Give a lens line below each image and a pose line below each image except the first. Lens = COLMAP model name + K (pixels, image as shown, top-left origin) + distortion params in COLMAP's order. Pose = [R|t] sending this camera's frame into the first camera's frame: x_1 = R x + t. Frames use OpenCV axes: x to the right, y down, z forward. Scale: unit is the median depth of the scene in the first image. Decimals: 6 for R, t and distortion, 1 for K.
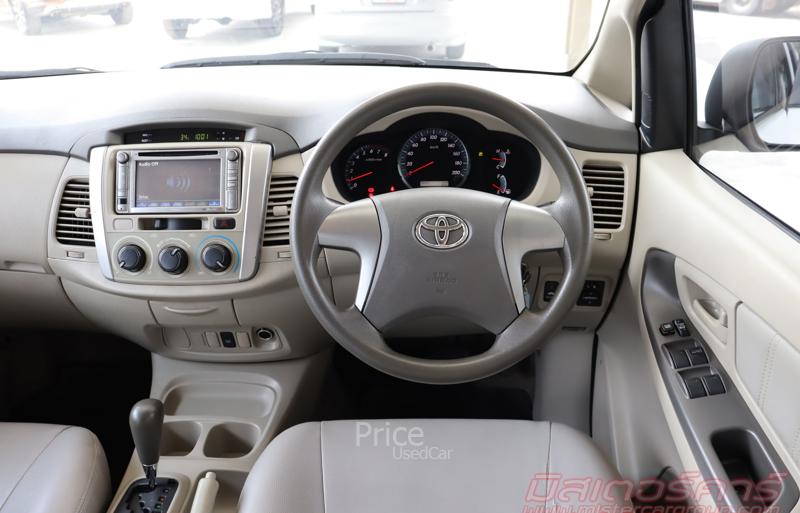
lens RADIAL K [[673.8, 0, 401.0], [0, 673.8, 256.2], [0, 0, 1]] dist [-0.171429, 0.133081]
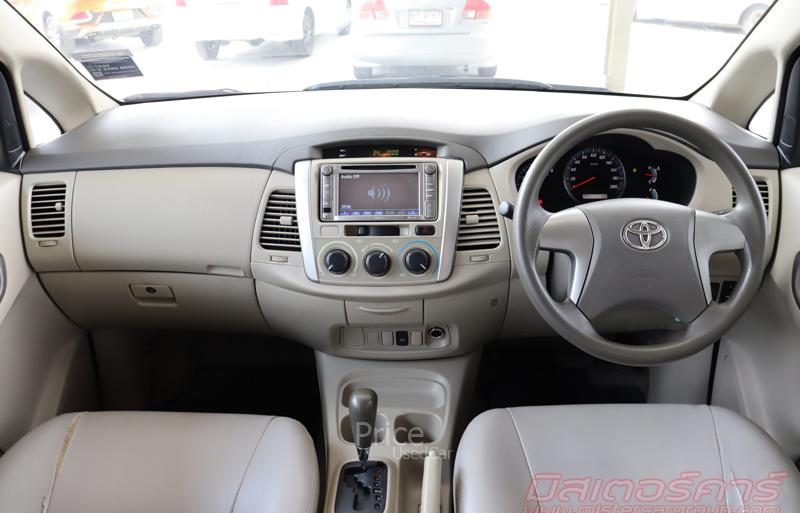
lens RADIAL K [[673.8, 0, 403.8], [0, 673.8, 254.3], [0, 0, 1]] dist [-0.171429, 0.133081]
pose [[0.999945, -0.002459, -0.010242, -0.279255], [0.002144, 0.999527, -0.030672, 0.024639], [0.010312, 0.030649, 0.999477, -0.122889]]
